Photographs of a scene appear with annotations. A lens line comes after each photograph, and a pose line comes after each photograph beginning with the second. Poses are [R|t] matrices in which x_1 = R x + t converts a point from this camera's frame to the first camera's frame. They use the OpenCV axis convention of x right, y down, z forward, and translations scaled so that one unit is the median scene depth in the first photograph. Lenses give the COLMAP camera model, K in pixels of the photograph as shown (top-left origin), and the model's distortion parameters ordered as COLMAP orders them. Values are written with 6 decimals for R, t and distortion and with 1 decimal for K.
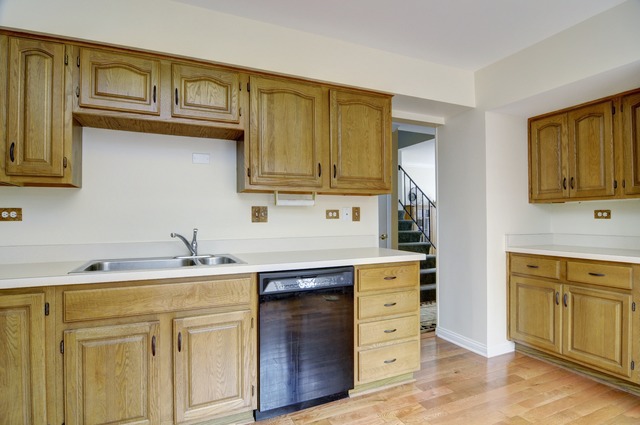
lens RADIAL K [[341.4, 0, 317.7], [0, 341.4, 215.1], [0, 0, 1]] dist [-0.014761, -0.002694]
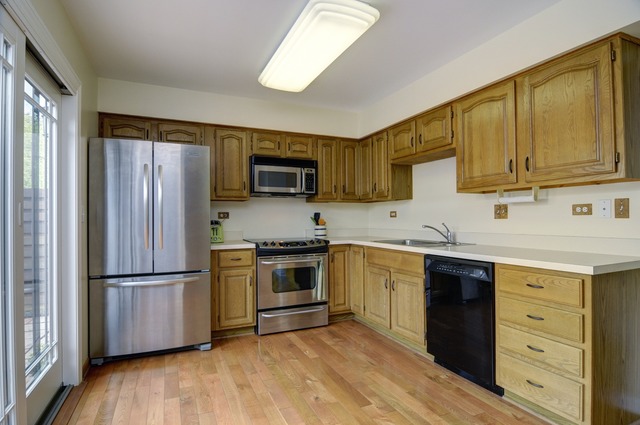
lens RADIAL K [[341.4, 0, 319.4], [0, 341.4, 216.0], [0, 0, 1]] dist [-0.014761, -0.002694]
pose [[-0.005603, -0.000288, -0.999984, 1.360757], [0.021761, 0.999763, -0.000410, -0.000193], [0.999747, -0.021763, -0.005596, 0.616216]]
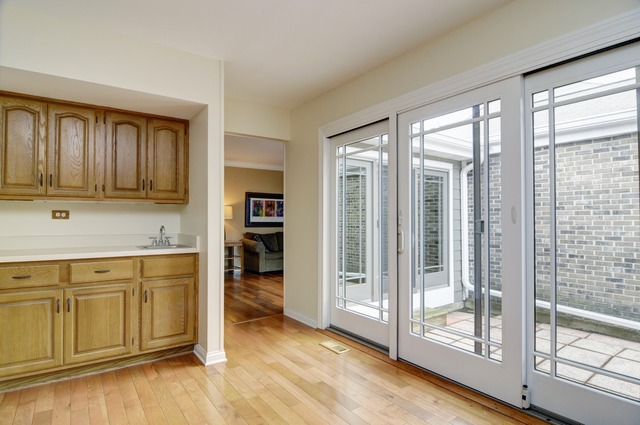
lens RADIAL K [[341.4, 0, 319.7], [0, 341.4, 214.2], [0, 0, 1]] dist [-0.014761, -0.002694]
pose [[-0.202269, 0.026283, 0.978977, -0.297458], [-0.014392, 0.999452, -0.029806, 0.015302], [-0.979224, -0.020119, -0.201780, 0.452736]]
